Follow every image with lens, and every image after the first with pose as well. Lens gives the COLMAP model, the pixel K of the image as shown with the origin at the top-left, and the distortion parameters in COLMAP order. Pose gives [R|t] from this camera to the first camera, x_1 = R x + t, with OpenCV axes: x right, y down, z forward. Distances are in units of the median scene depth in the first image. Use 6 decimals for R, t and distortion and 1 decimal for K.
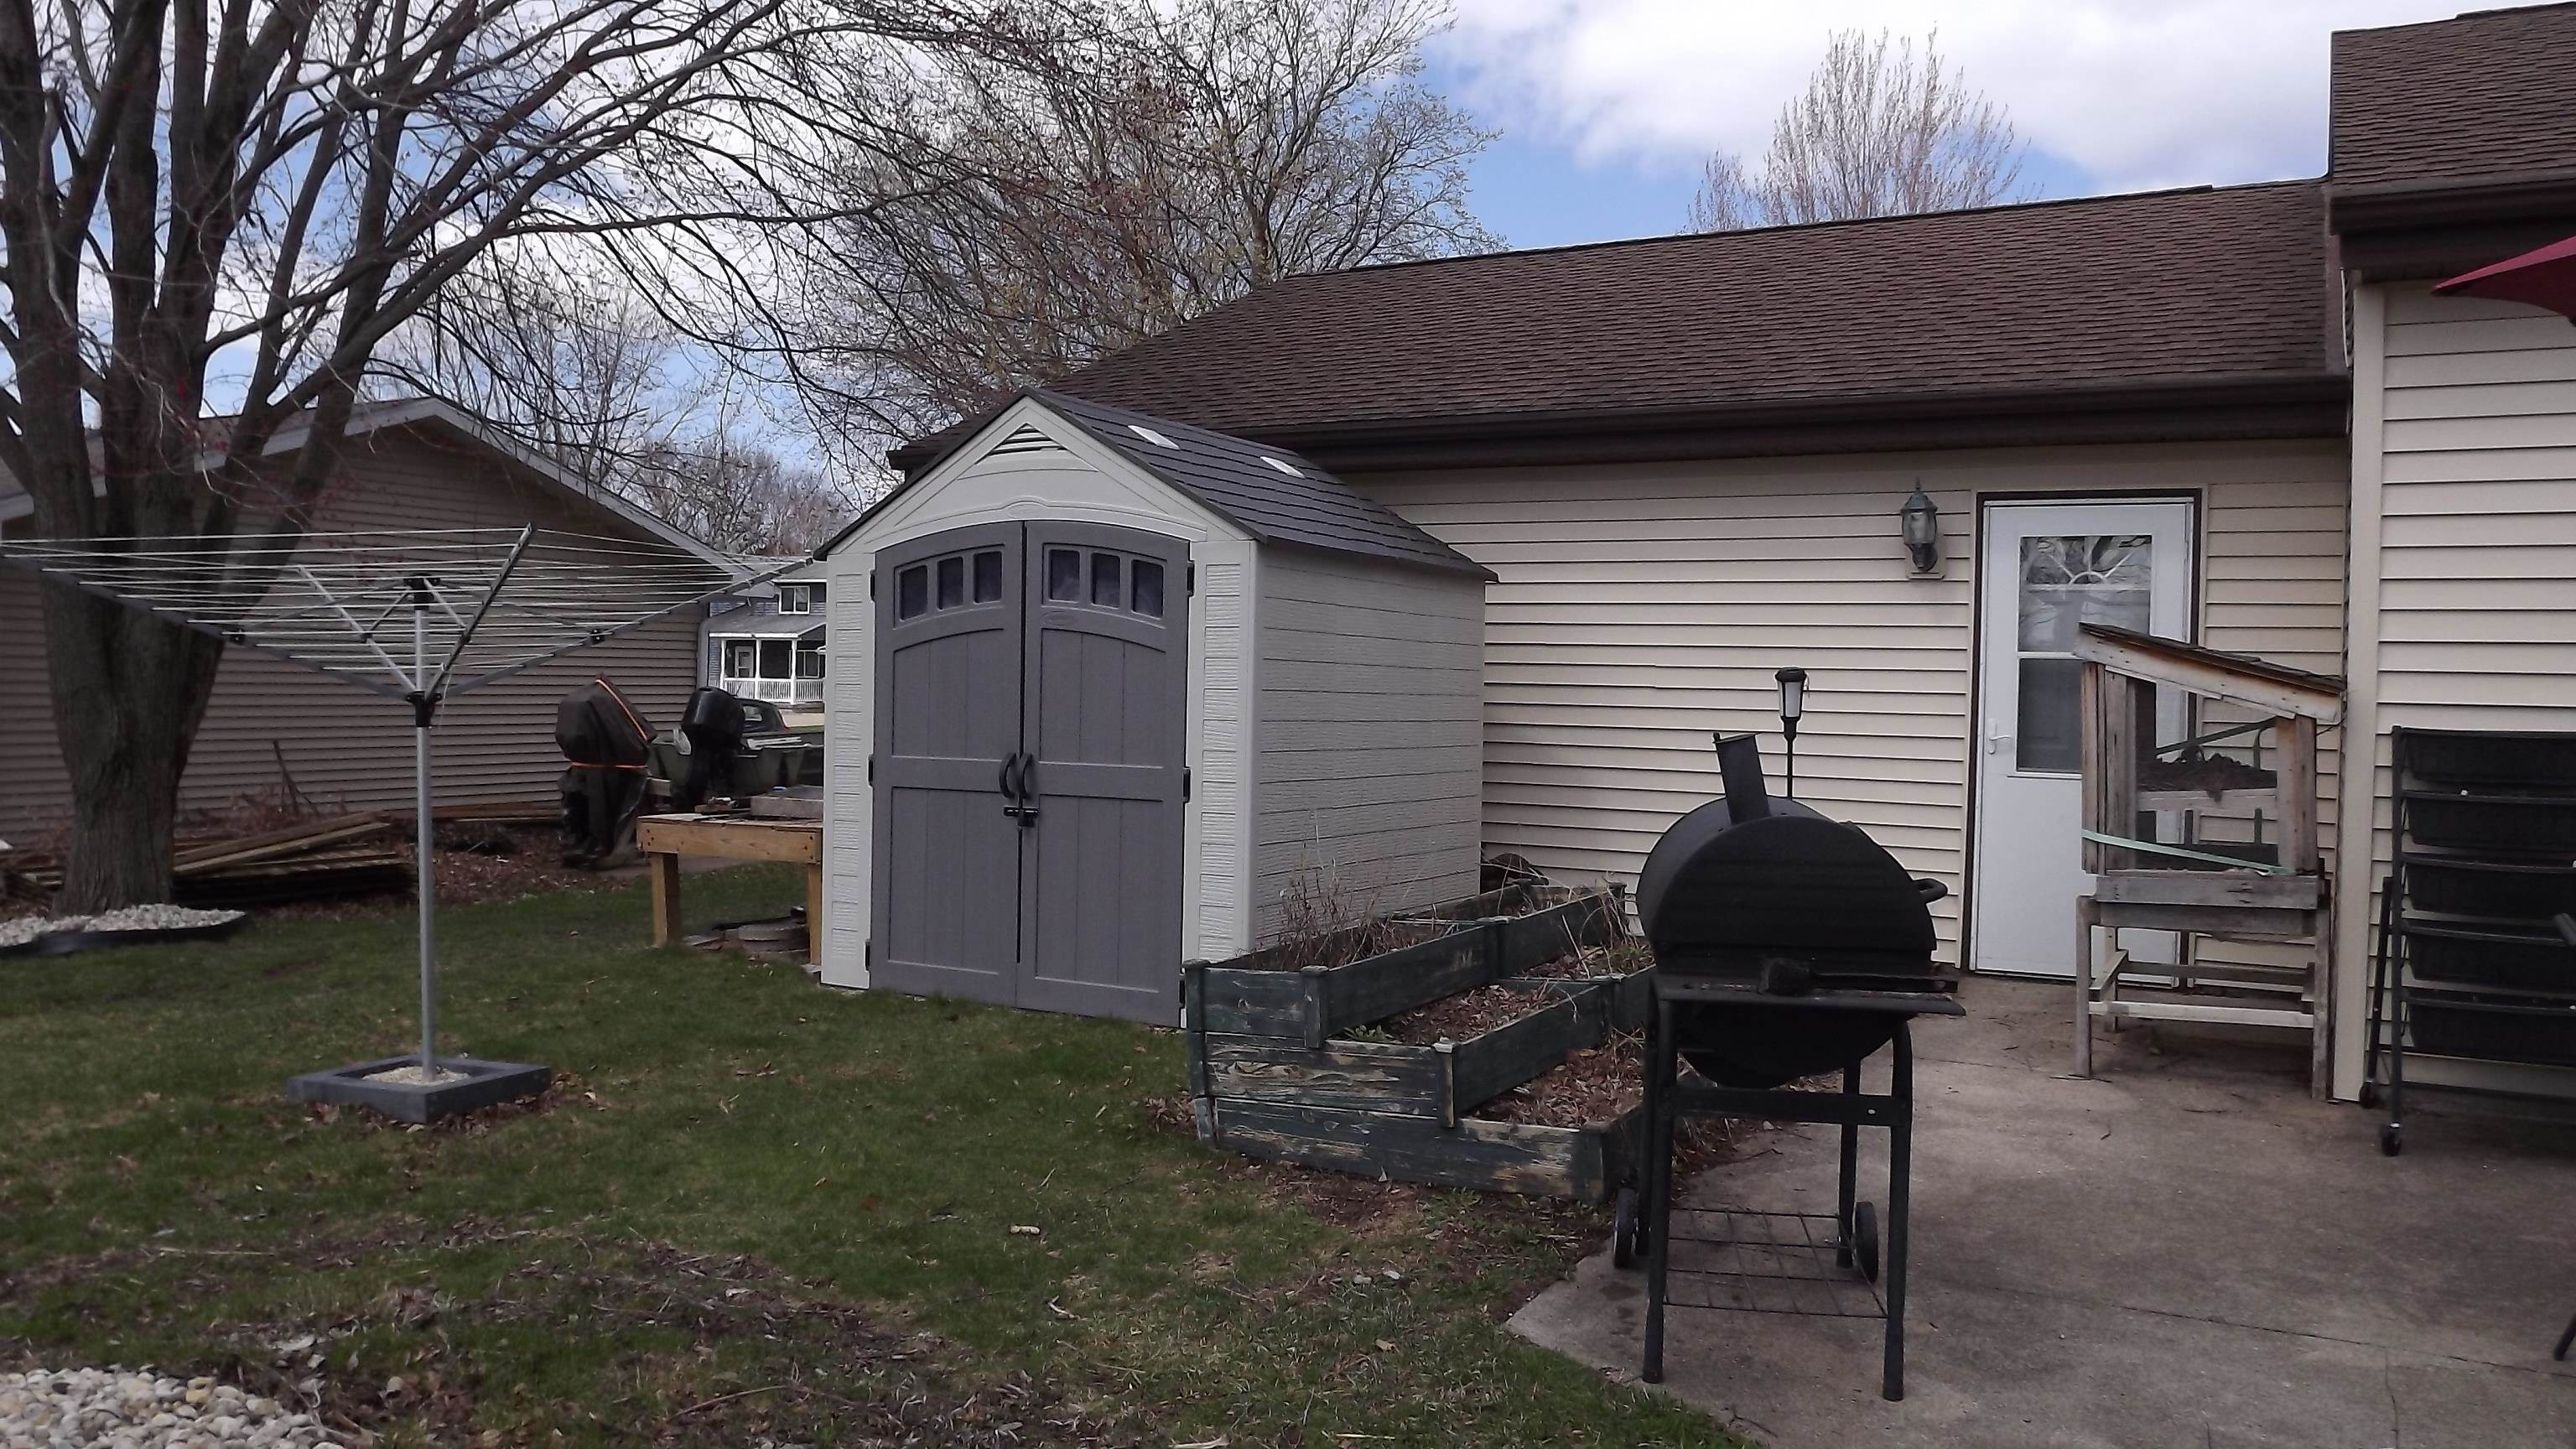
lens RADIAL K [[1864.9, 0, 1288.0], [0, 1864.9, 724.5], [0, 0, 1]] dist [-0.054155, 0.000157]
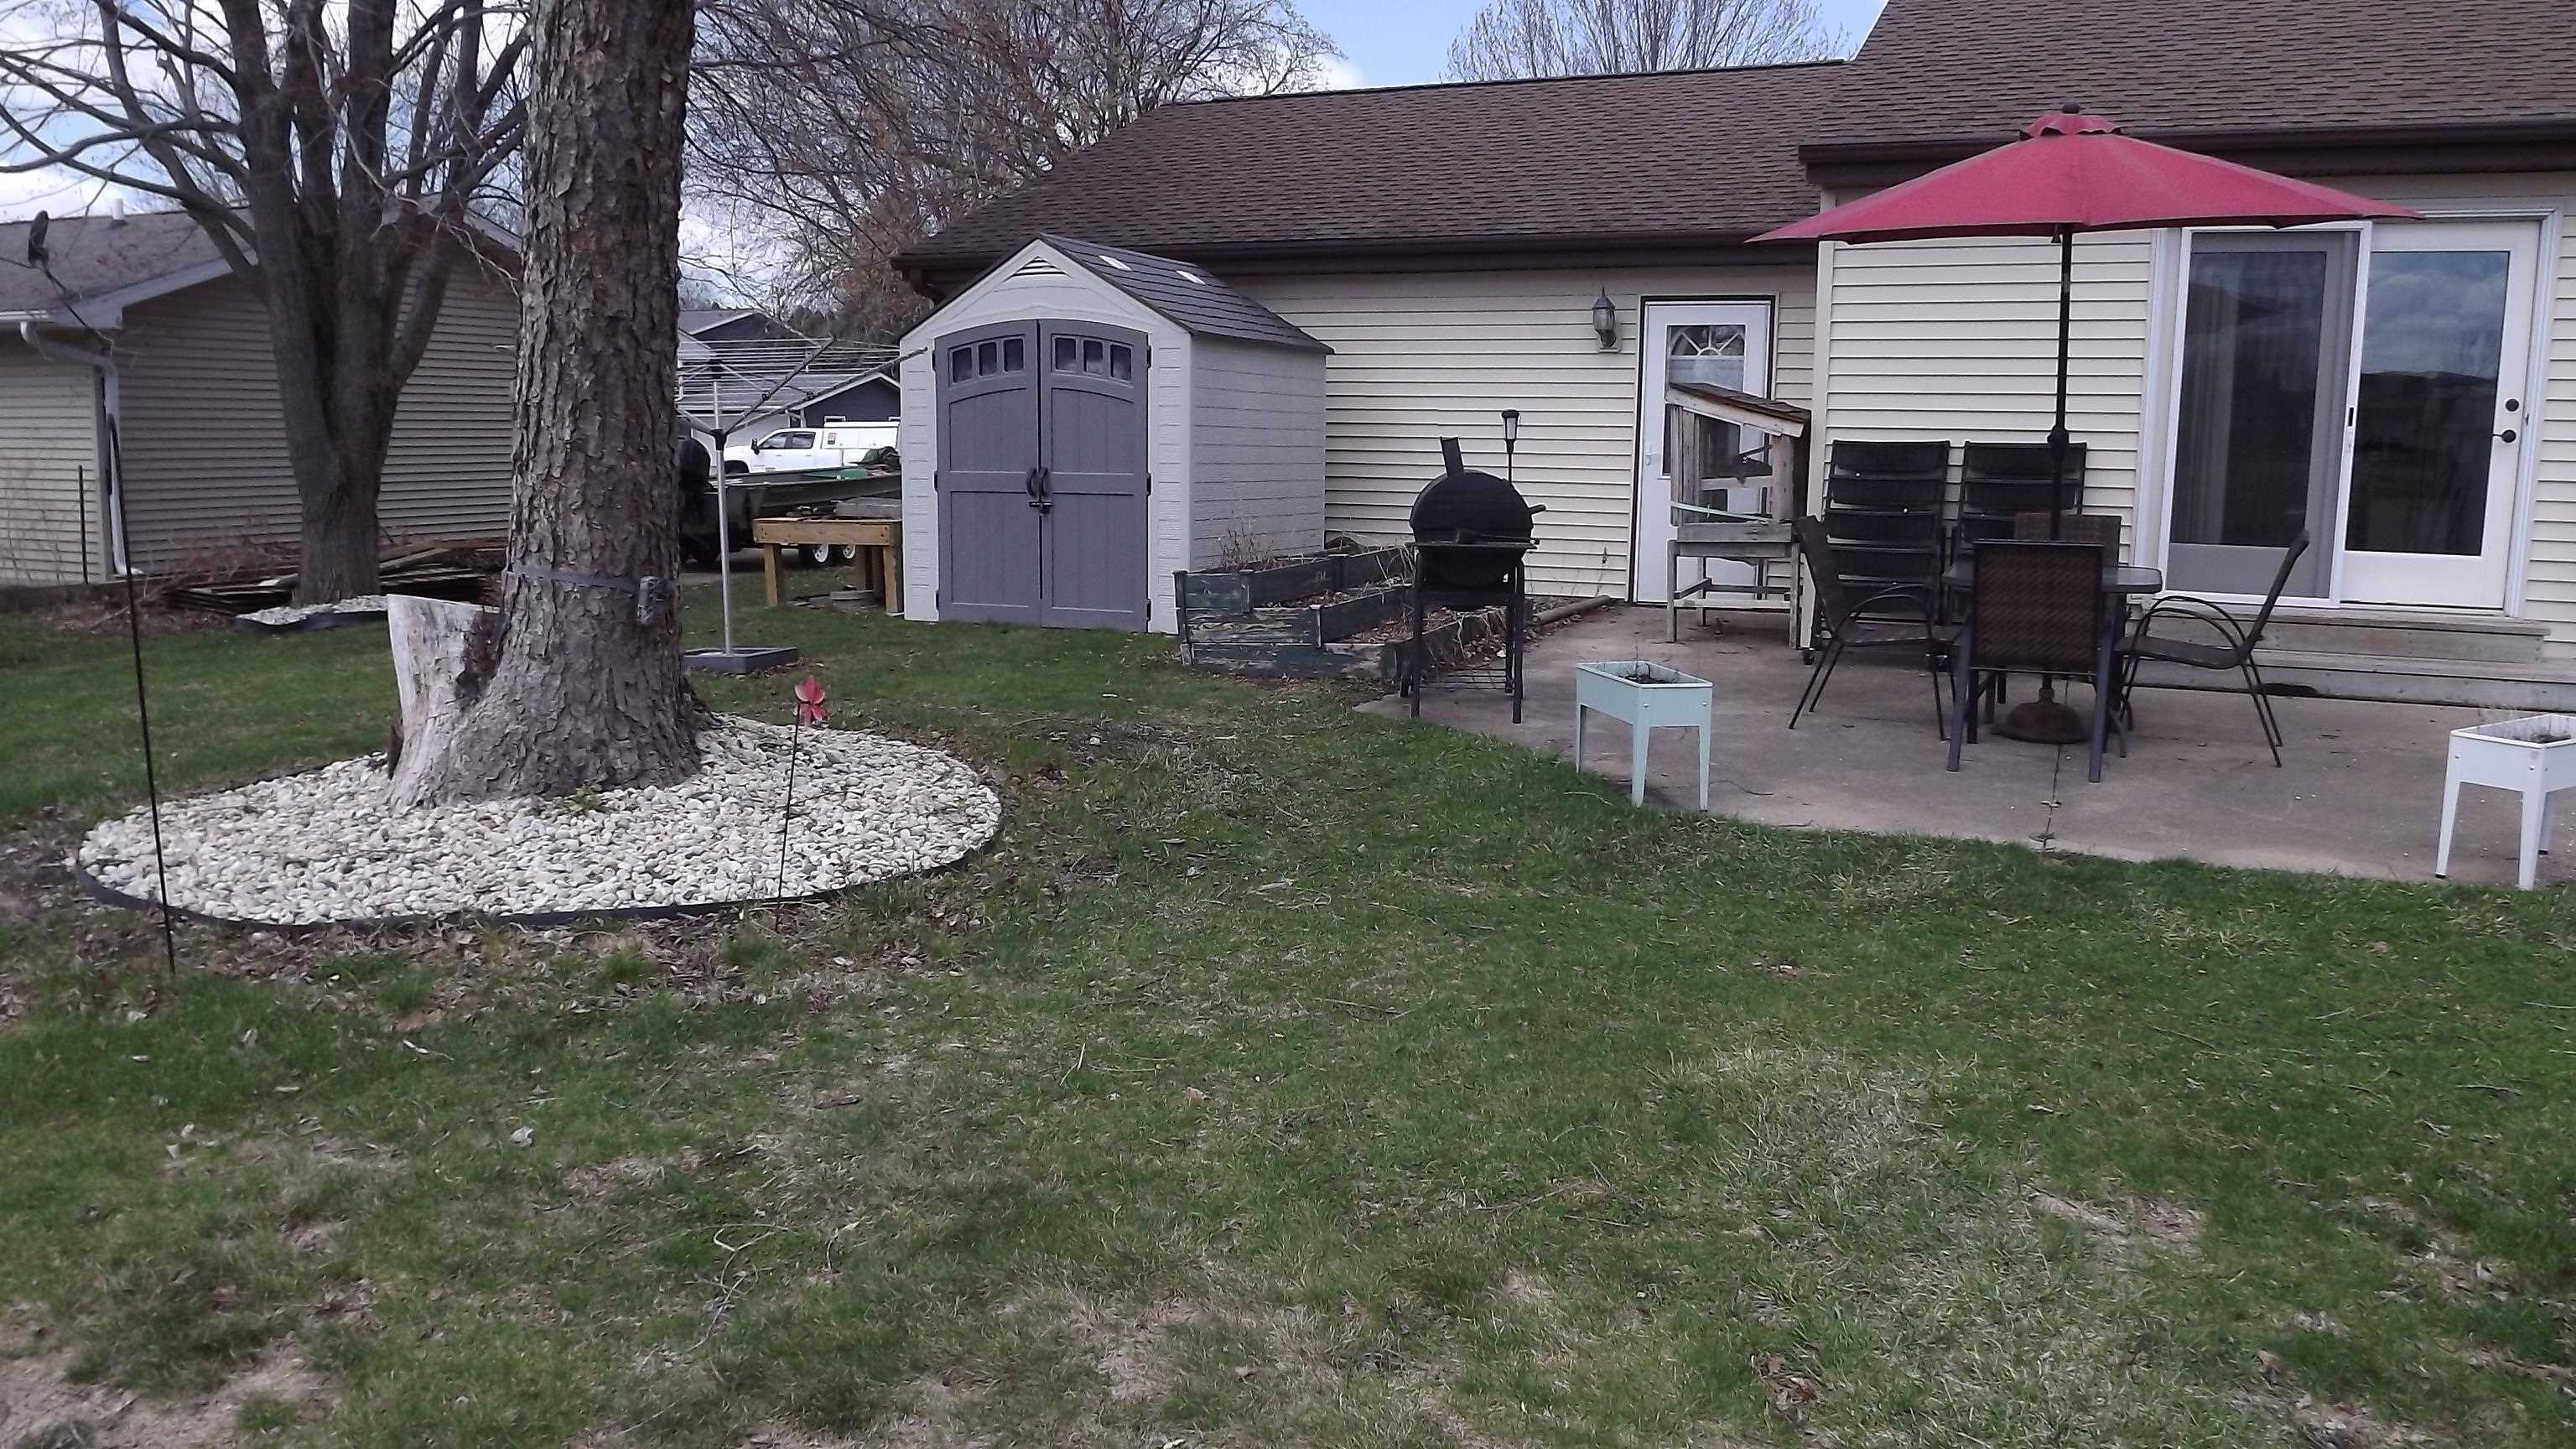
lens RADIAL K [[1864.9, 0, 1288.0], [0, 1864.9, 724.5], [0, 0, 1]] dist [-0.054155, 0.000157]
pose [[0.995336, -0.022556, 0.093793, -0.086296], [0.009985, 0.991147, 0.132393, 0.024671], [-0.095949, -0.130839, 0.986750, -0.619995]]
